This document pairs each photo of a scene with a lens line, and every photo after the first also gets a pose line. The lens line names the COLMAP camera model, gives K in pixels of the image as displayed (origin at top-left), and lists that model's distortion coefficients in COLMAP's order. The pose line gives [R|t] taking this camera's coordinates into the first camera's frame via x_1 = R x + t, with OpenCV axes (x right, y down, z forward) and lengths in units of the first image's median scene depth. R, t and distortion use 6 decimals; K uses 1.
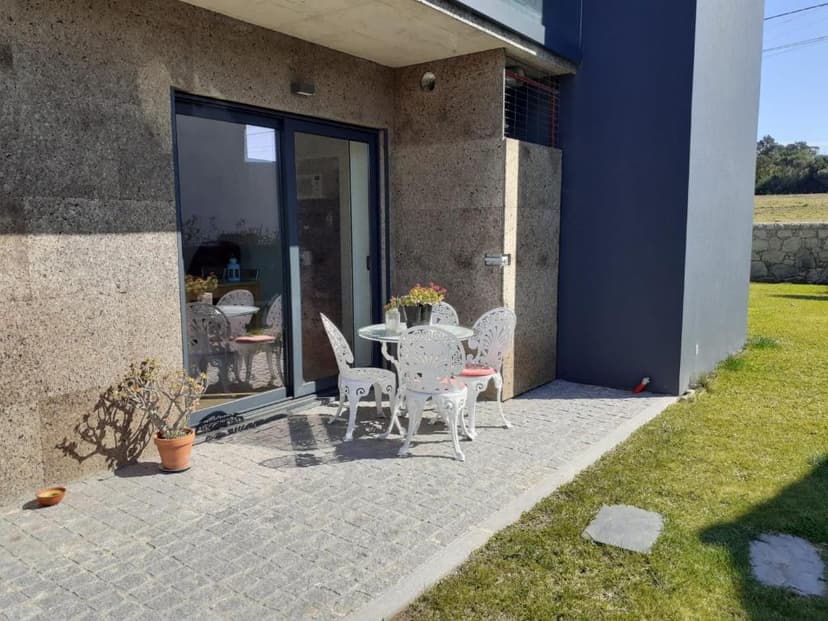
lens RADIAL K [[642.7, 0, 412.6], [0, 642.7, 313.6], [0, 0, 1]] dist [0.033996, -0.003199]
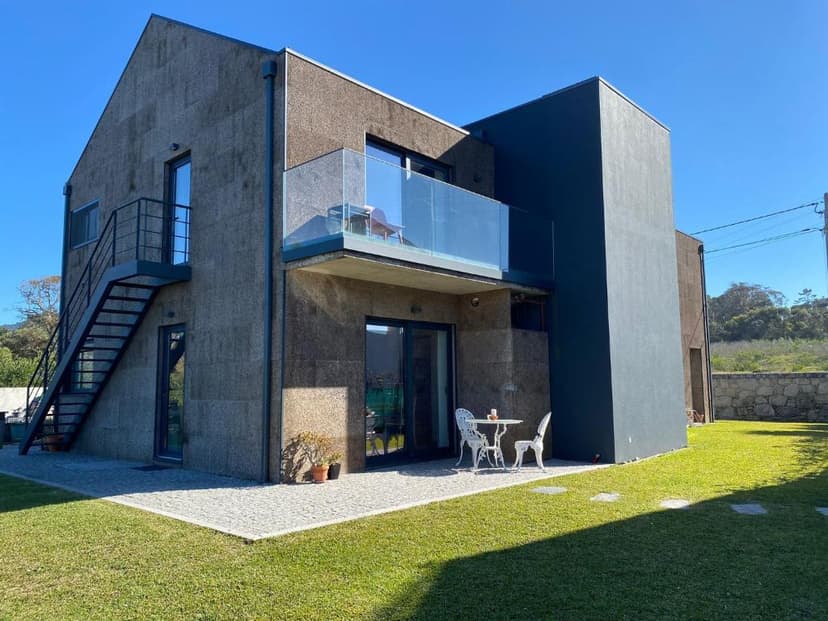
lens RADIAL K [[642.7, 0, 414.2], [0, 642.7, 312.3], [0, 0, 1]] dist [0.033996, -0.003199]
pose [[0.991715, -0.017750, -0.127226, 0.088598], [-0.012936, 0.971573, -0.236388, 0.155341], [0.127805, 0.236075, 0.963294, -0.964205]]
